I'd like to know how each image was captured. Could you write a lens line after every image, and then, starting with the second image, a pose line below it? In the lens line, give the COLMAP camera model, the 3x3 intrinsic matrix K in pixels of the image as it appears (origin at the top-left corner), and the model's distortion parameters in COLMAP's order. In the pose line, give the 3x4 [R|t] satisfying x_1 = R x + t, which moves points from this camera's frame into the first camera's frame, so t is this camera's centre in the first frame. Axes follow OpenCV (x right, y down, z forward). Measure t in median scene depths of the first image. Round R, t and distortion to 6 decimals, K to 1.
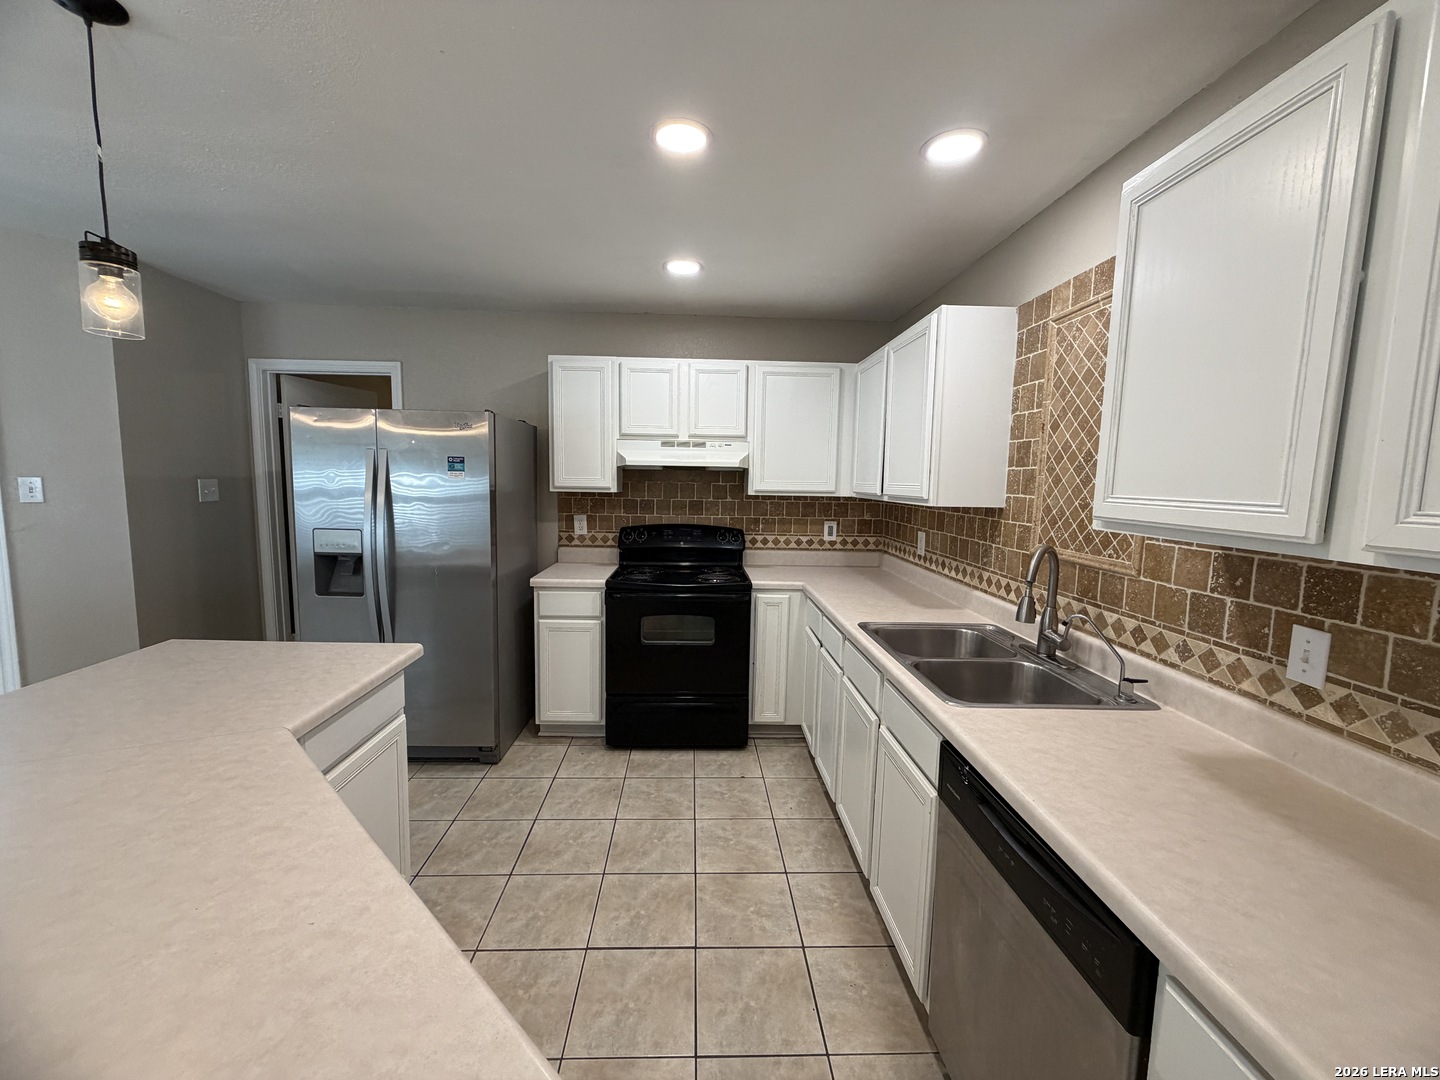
lens RADIAL K [[575.3, 0, 717.1], [0, 575.3, 539.6], [0, 0, 1]] dist [0.000977, -0.000282]
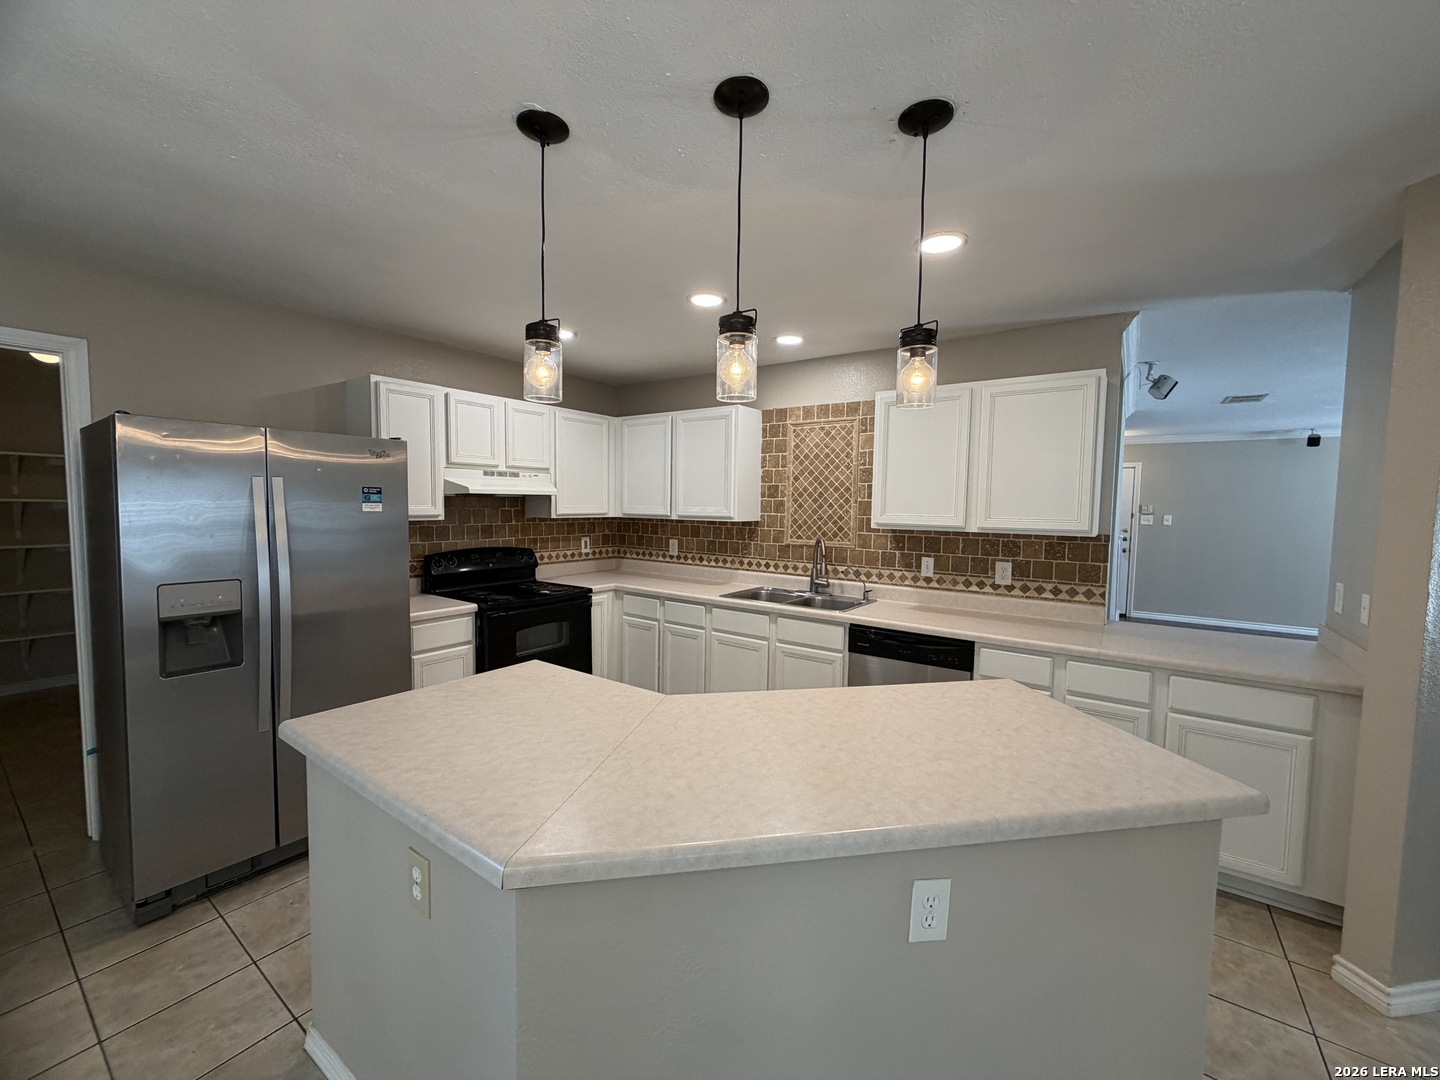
lens RADIAL K [[575.3, 0, 717.3], [0, 575.3, 541.1], [0, 0, 1]] dist [0.000977, -0.000282]
pose [[0.612583, -0.064243, 0.787791, -0.983403], [0.081698, 0.996499, 0.017735, -0.035121], [-0.786173, 0.053496, 0.615687, 0.011258]]
